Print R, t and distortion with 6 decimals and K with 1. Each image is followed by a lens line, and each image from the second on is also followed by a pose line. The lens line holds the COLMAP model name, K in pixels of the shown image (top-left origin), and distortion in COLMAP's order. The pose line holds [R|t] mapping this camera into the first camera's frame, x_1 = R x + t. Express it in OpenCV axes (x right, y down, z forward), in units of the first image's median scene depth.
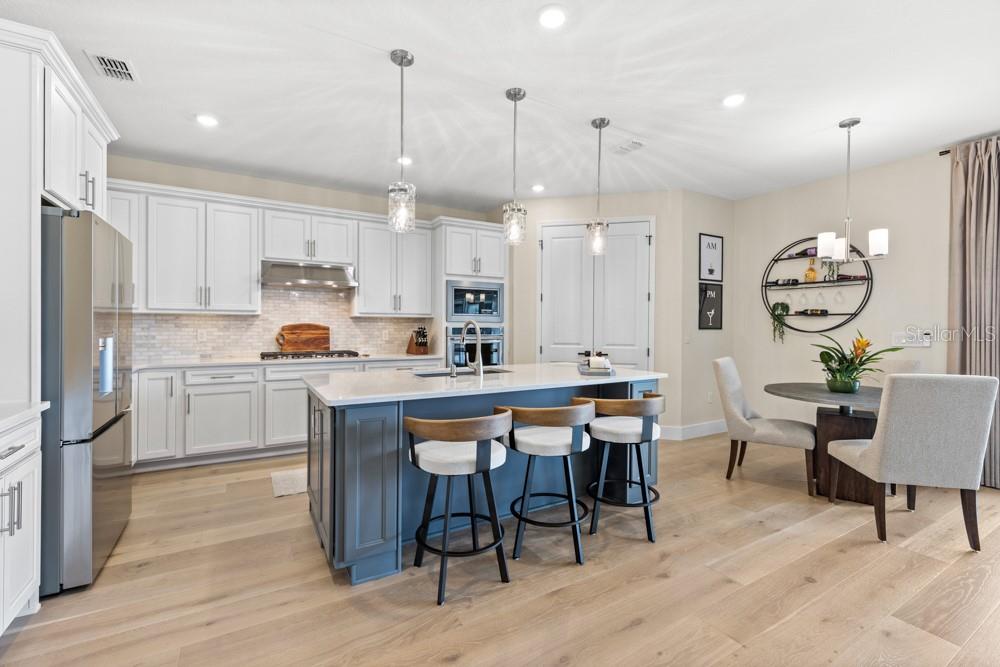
lens RADIAL K [[430.9, 0, 499.2], [0, 430.9, 331.5], [0, 0, 1]] dist [0.000888, 0.000509]
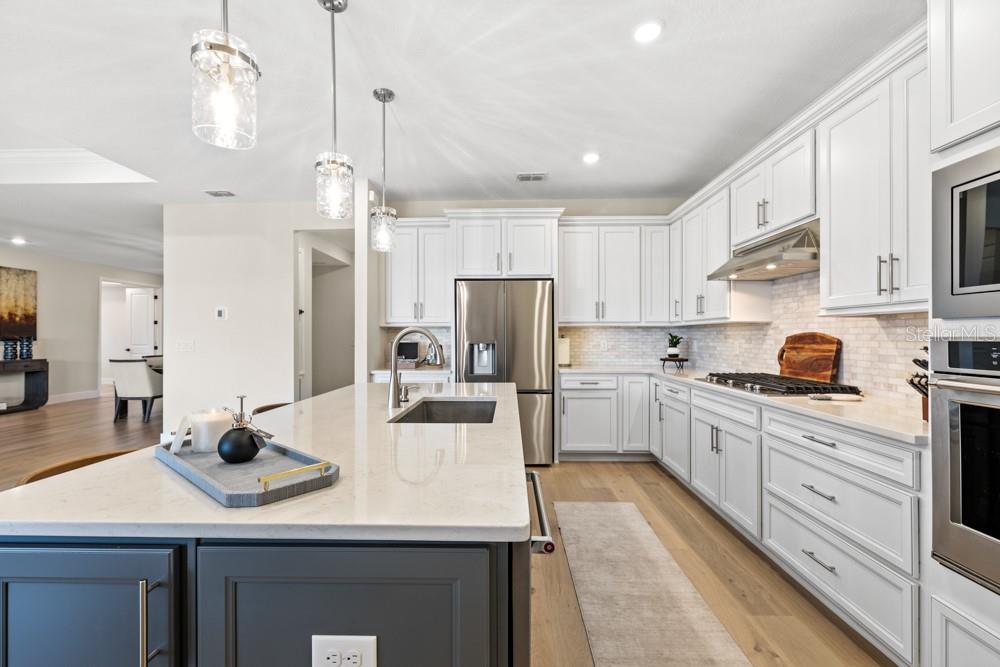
lens RADIAL K [[430.9, 0, 502.3], [0, 430.9, 333.8], [0, 0, 1]] dist [0.000888, 0.000509]
pose [[-0.522124, -0.008150, -0.852830, 0.289513], [-0.010647, 0.999939, -0.003038, -0.010623], [0.852803, 0.007495, -0.522179, 0.969801]]
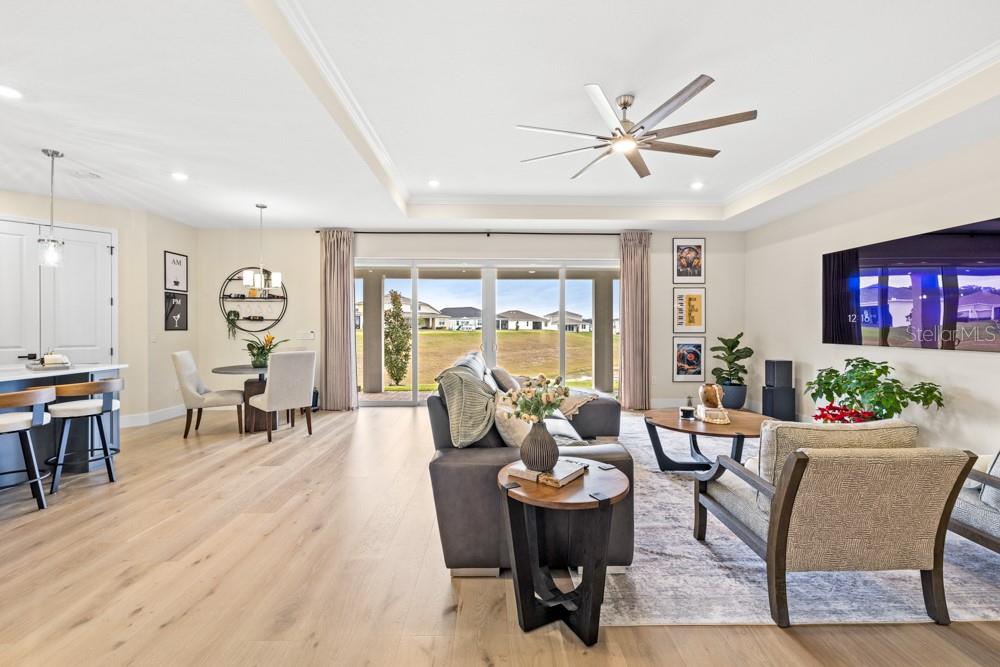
lens RADIAL K [[430.9, 0, 497.7], [0, 430.9, 330.9], [0, 0, 1]] dist [0.000888, 0.000509]
pose [[0.494221, -0.009483, 0.869284, -0.131721], [0.012915, 0.999910, 0.003565, 0.003717], [-0.869240, 0.009465, 0.494299, -0.426319]]
